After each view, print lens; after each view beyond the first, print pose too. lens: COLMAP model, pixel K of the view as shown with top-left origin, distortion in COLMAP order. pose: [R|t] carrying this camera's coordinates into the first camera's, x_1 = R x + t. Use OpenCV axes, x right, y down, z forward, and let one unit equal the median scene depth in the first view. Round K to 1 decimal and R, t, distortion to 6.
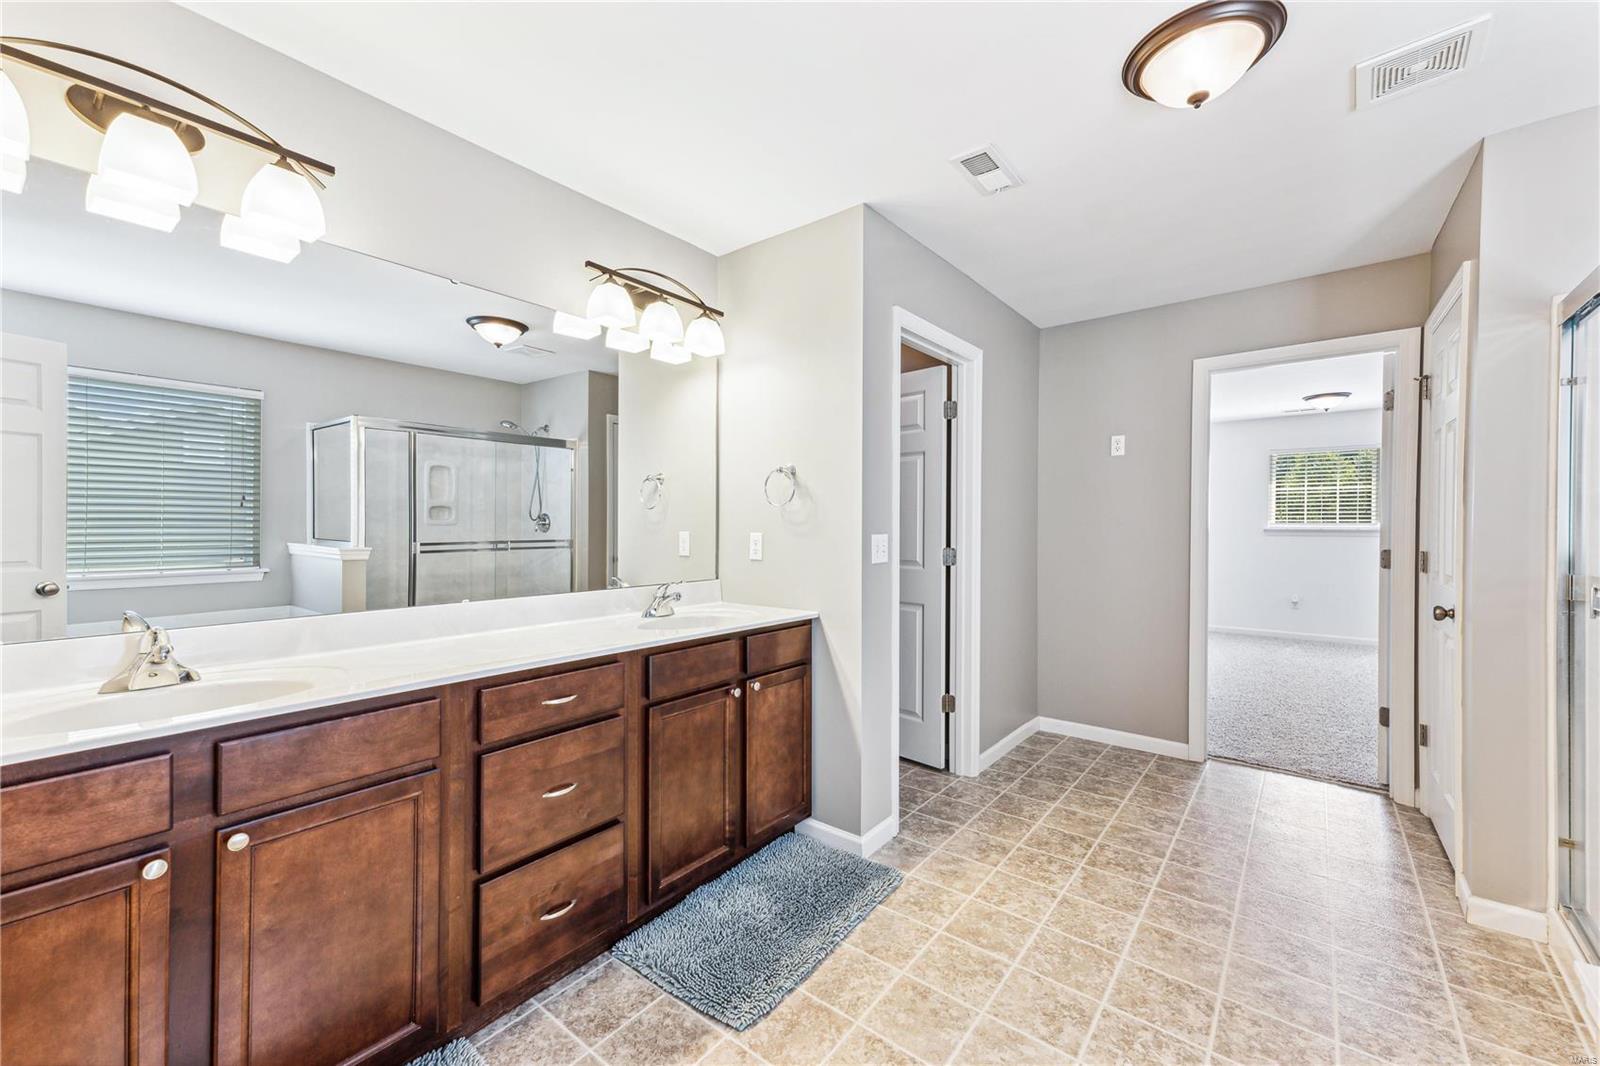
lens RADIAL K [[647.0, 0, 812.6], [0, 647.0, 532.3], [0, 0, 1]] dist [0.009984, -0.000554]
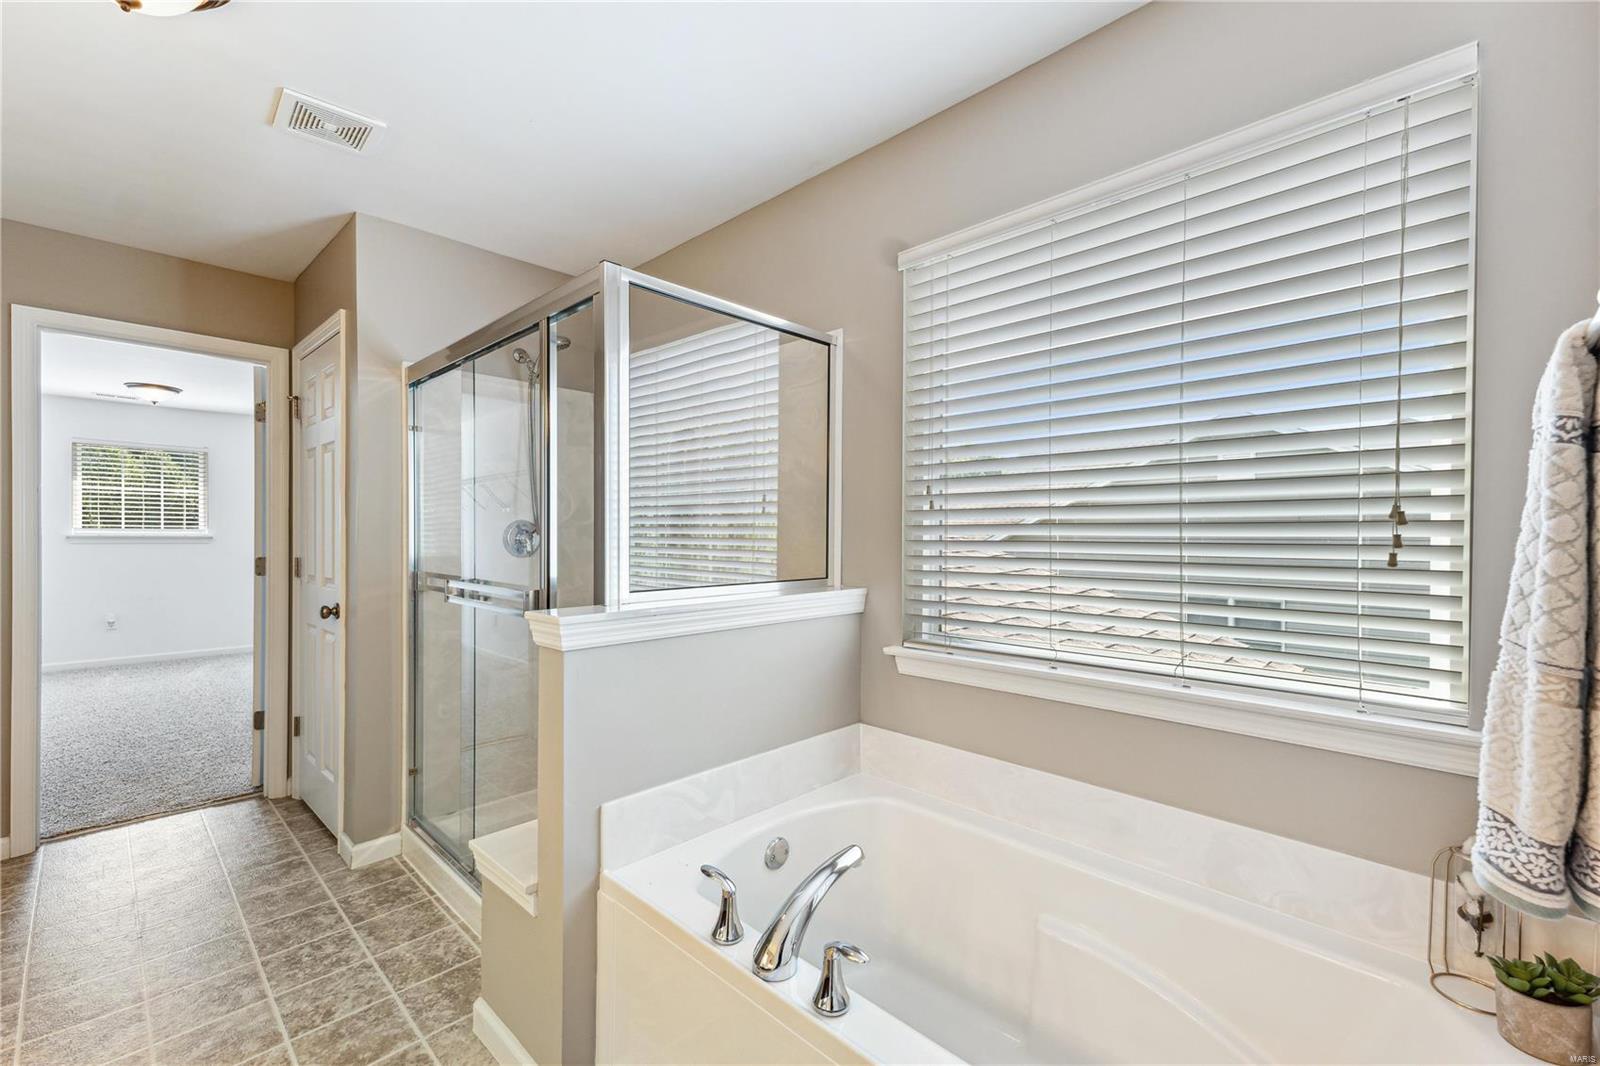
lens RADIAL K [[647.0, 0, 809.7], [0, 647.0, 538.0], [0, 0, 1]] dist [0.009984, -0.000554]
pose [[0.070781, 0.000364, 0.997492, -0.088590], [0.000727, 1.000000, -0.000417, -0.002434], [-0.997492, 0.000754, 0.070780, 0.067879]]
